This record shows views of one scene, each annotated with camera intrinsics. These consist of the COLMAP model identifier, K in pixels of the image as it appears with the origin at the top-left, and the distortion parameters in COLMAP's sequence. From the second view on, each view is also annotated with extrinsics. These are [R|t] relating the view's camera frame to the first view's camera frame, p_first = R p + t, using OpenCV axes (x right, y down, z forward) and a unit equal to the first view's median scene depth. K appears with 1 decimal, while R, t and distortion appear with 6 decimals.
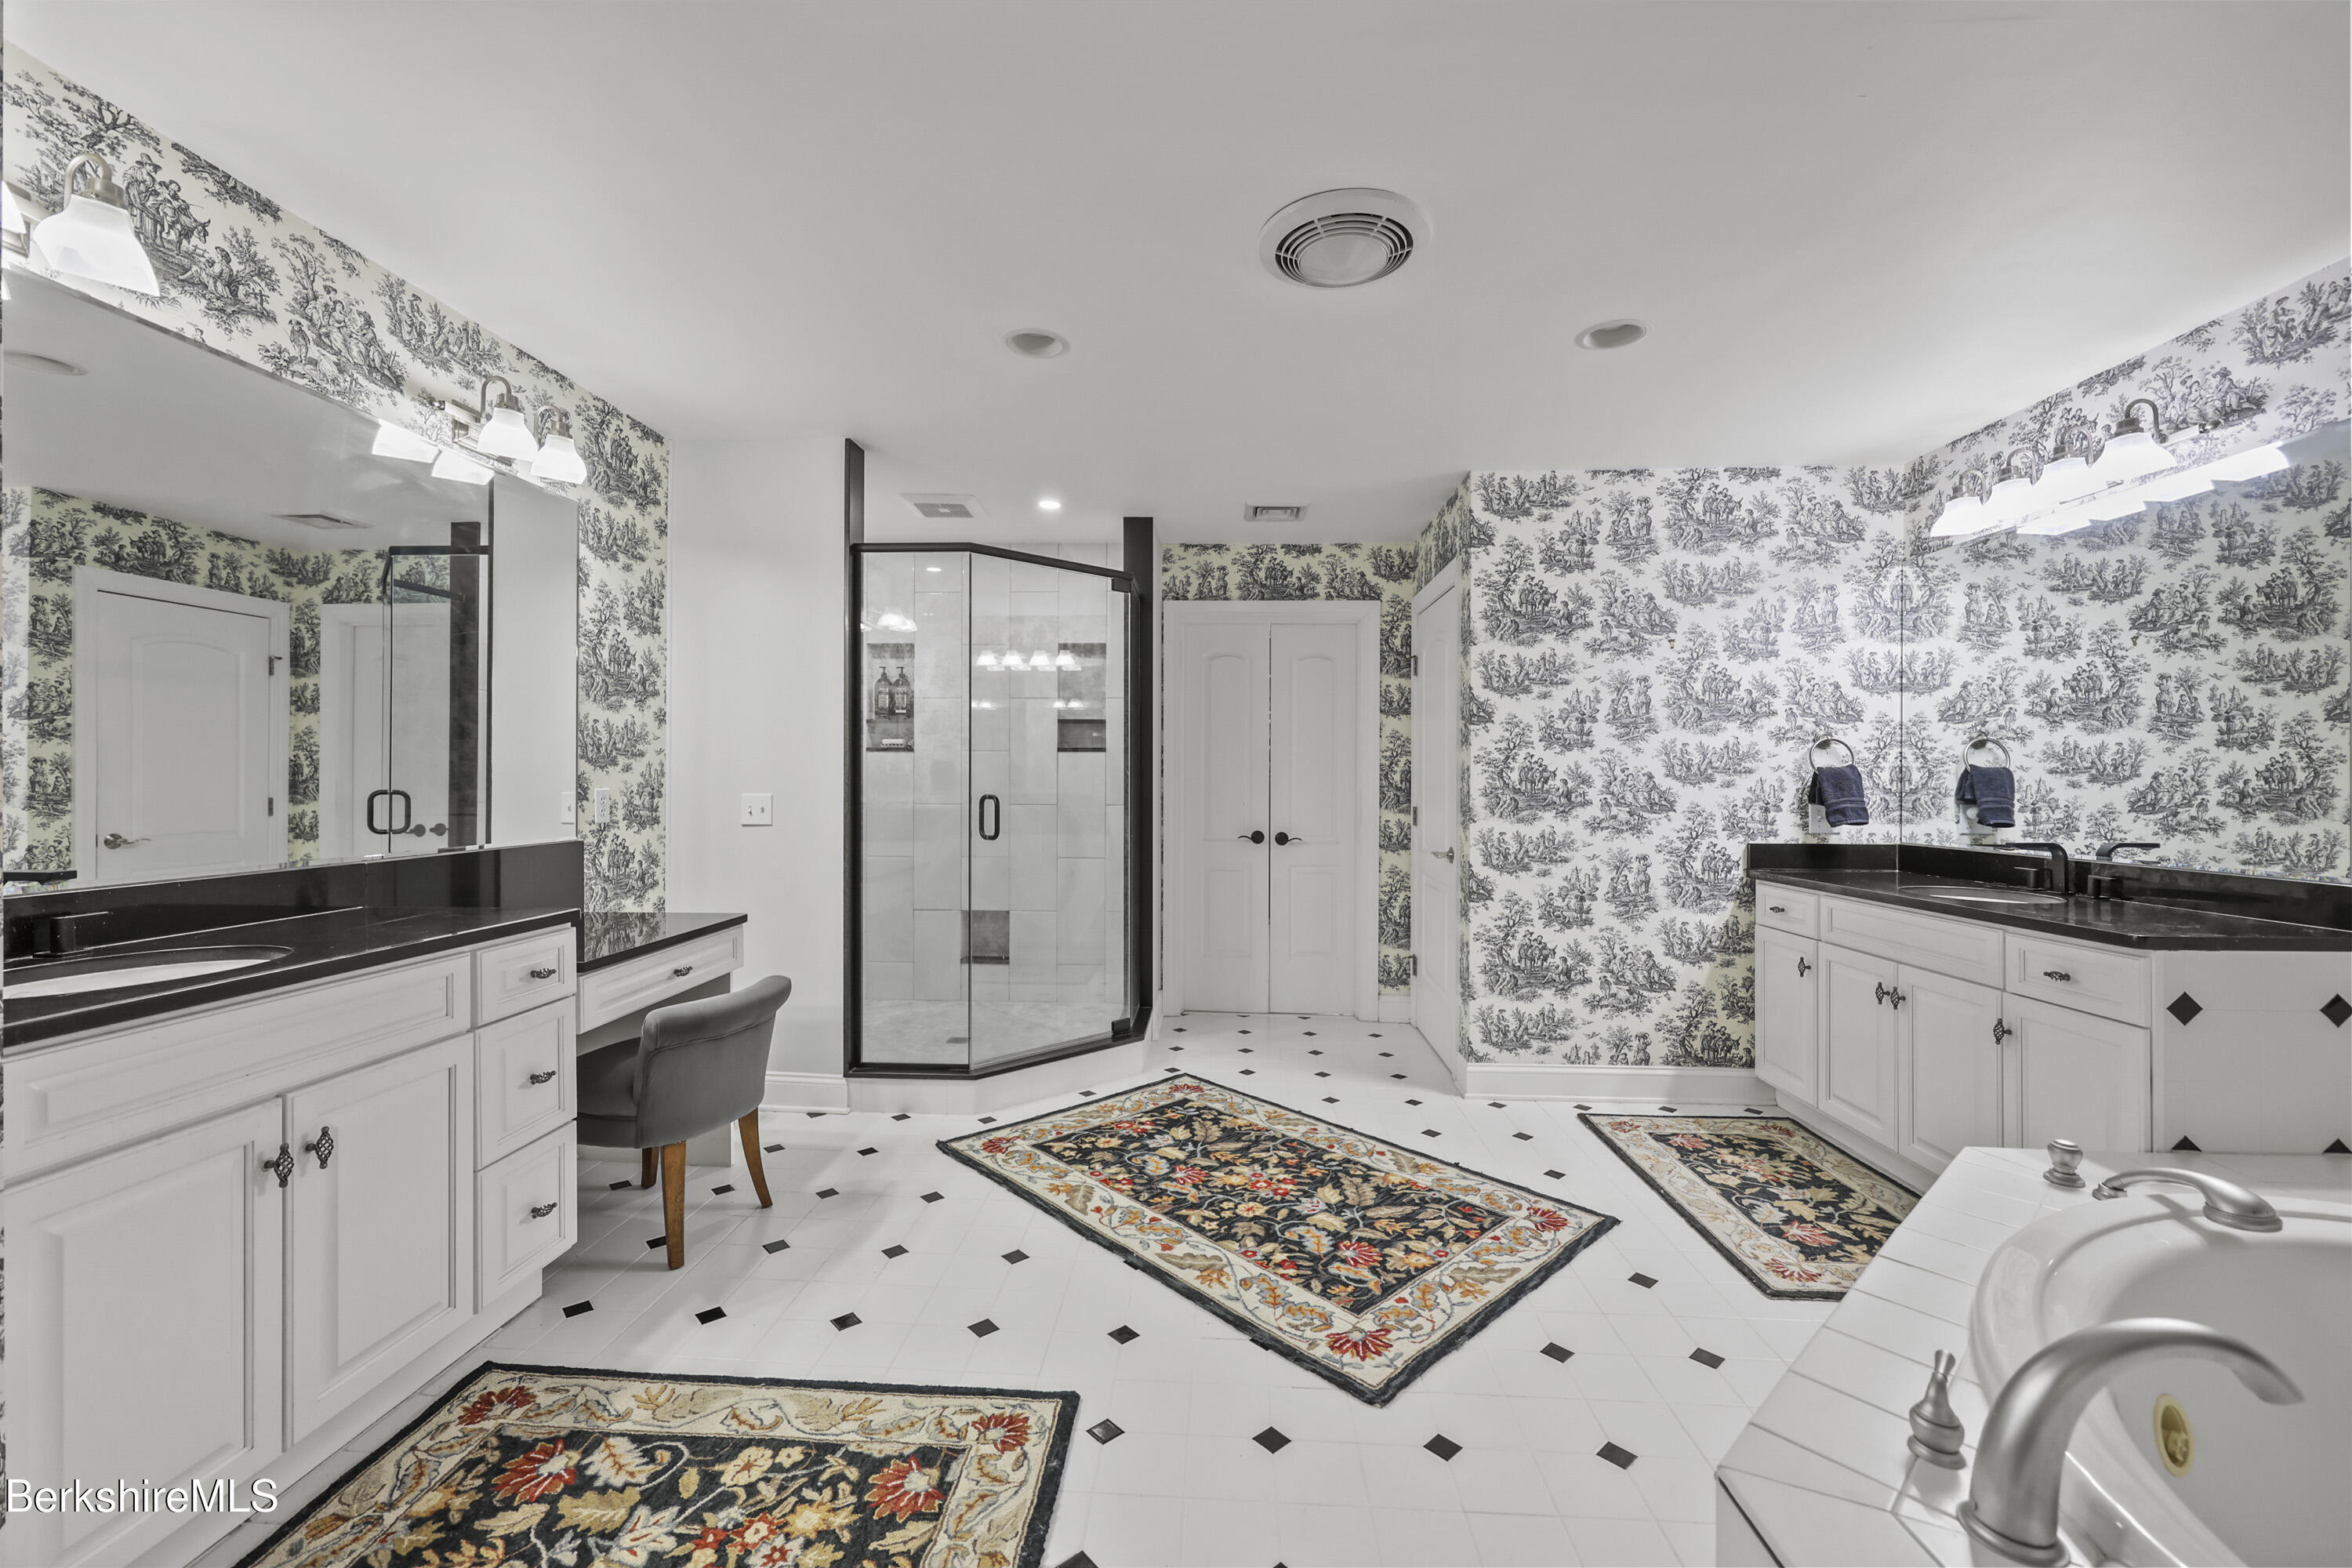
lens RADIAL K [[947.0, 0, 1176.4], [0, 947.0, 777.1], [0, 0, 1]] dist [-0.002034, 0.000346]
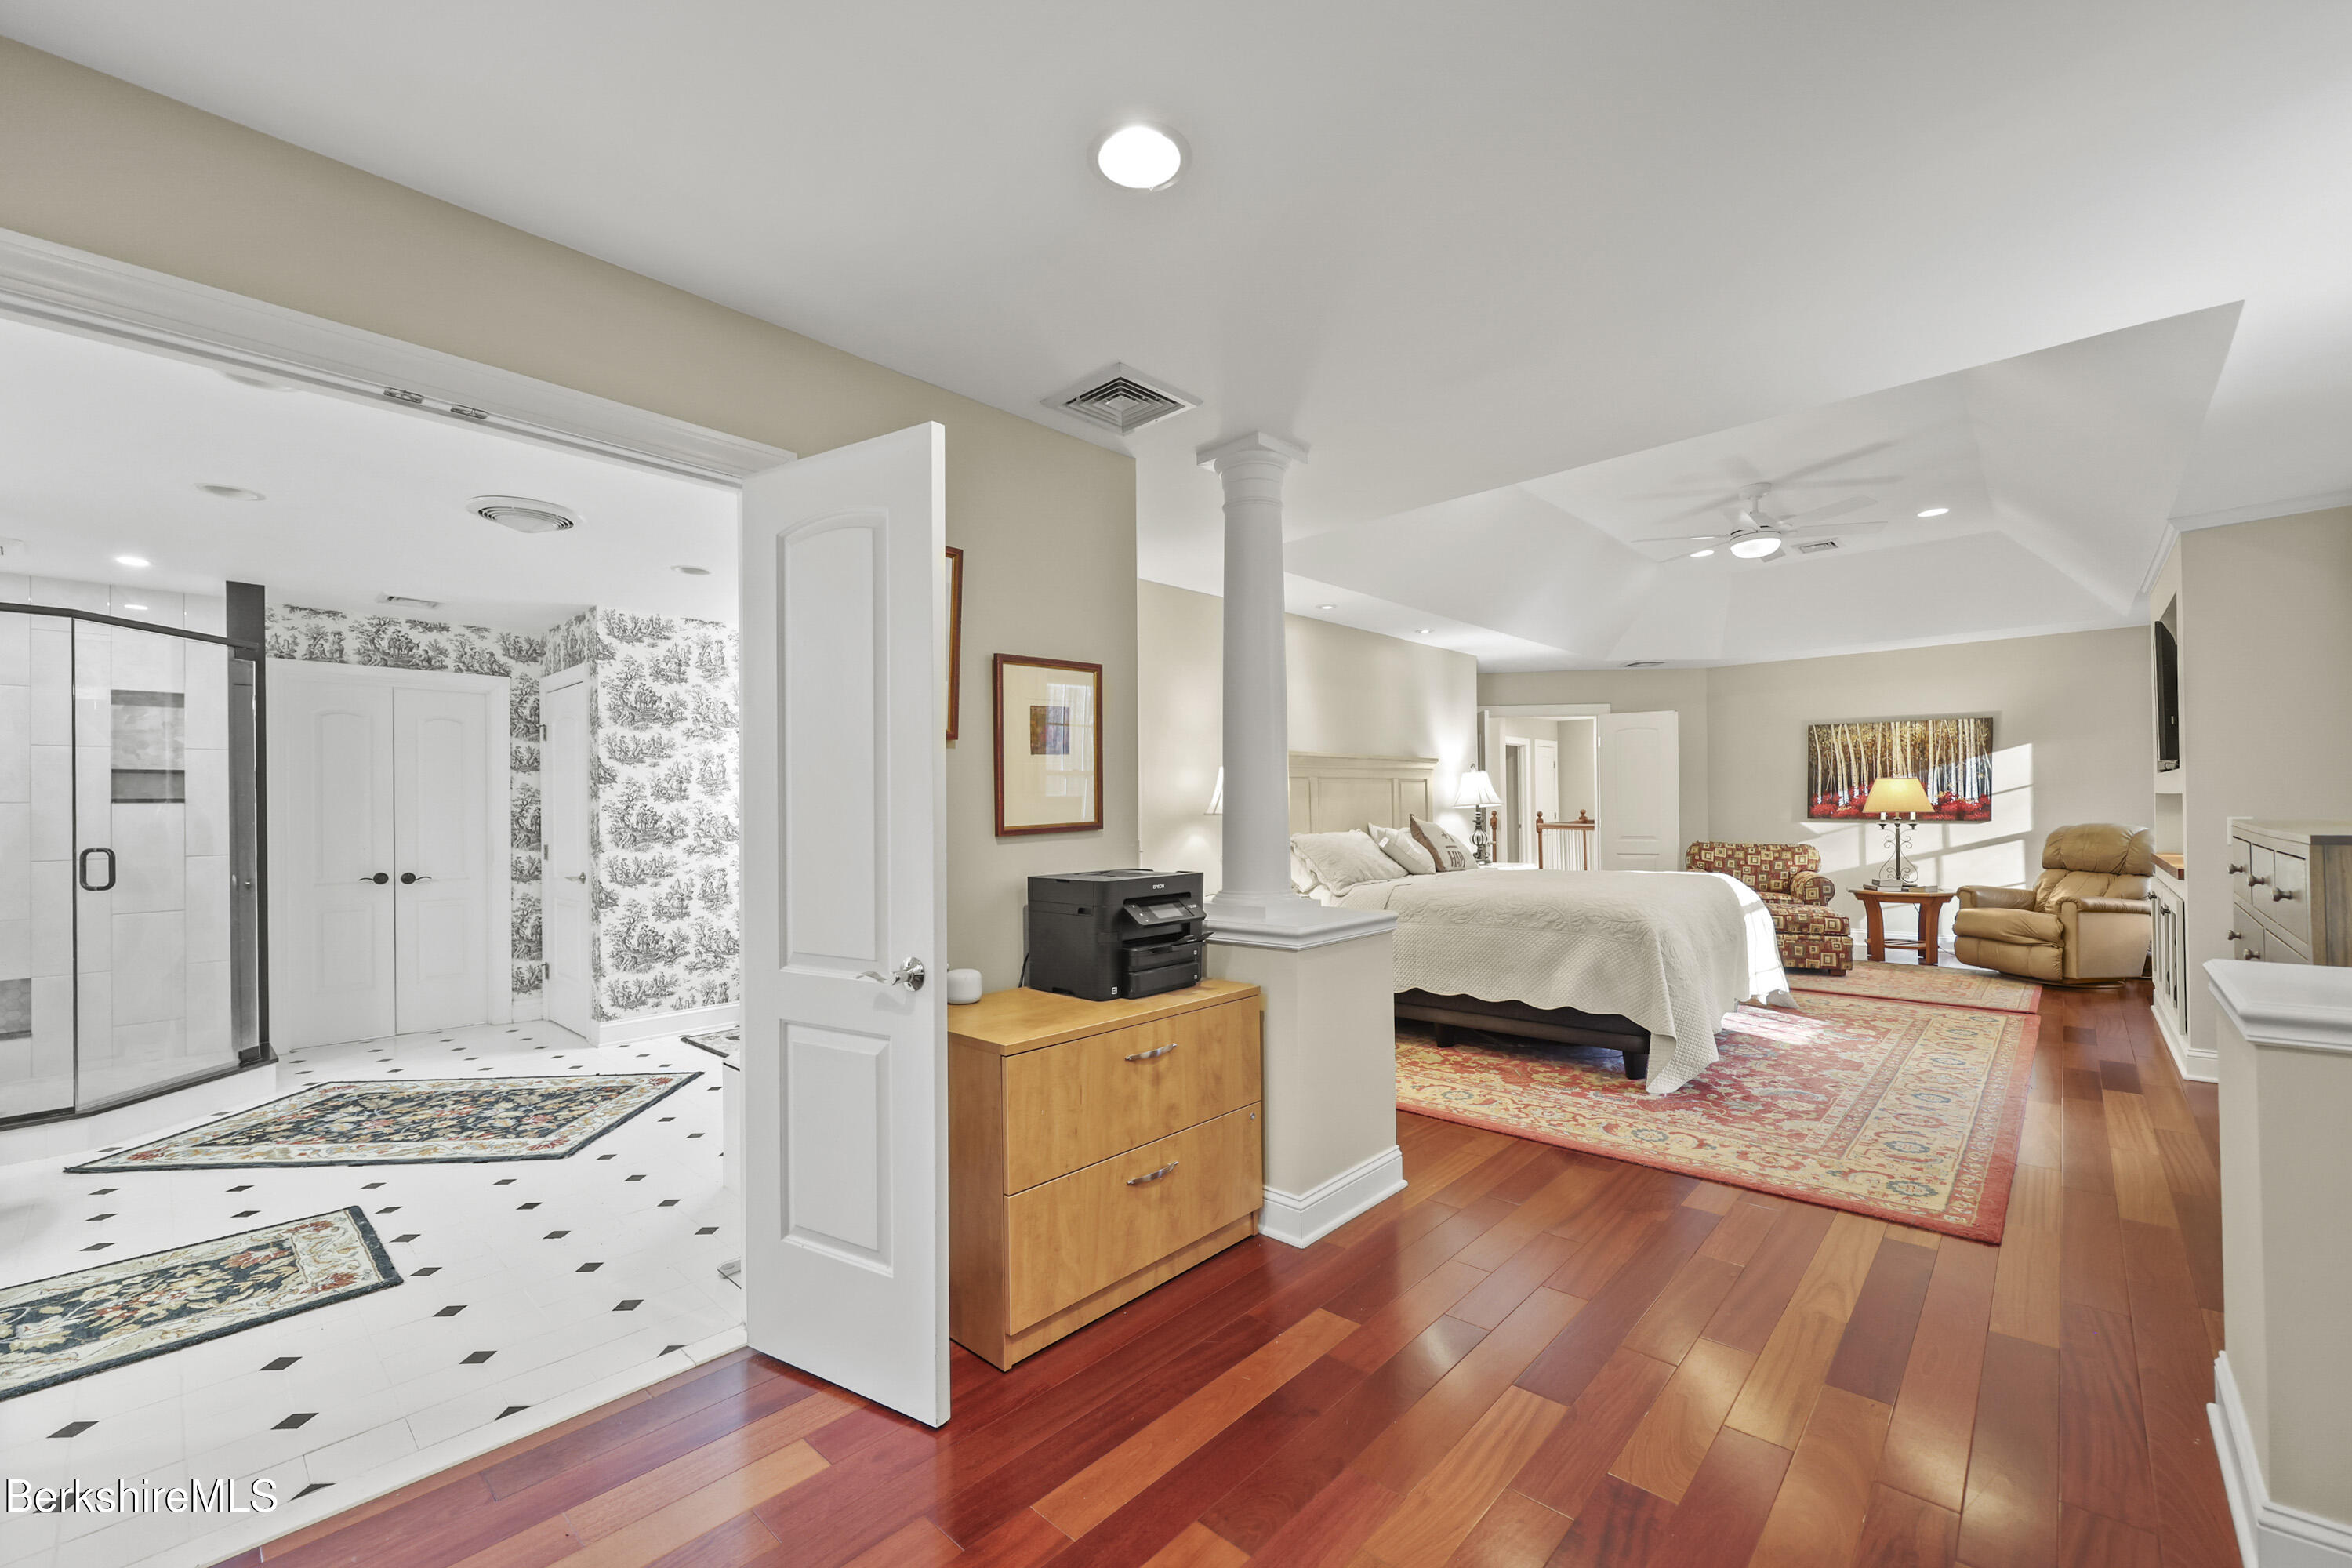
lens RADIAL K [[947.0, 0, 1181.1], [0, 947.0, 800.7], [0, 0, 1]] dist [-0.002034, 0.000346]
pose [[0.637803, -0.006403, 0.770173, -0.265984], [0.016625, 0.999847, -0.005455, -0.009578], [-0.770020, 0.016284, 0.637811, -0.679781]]
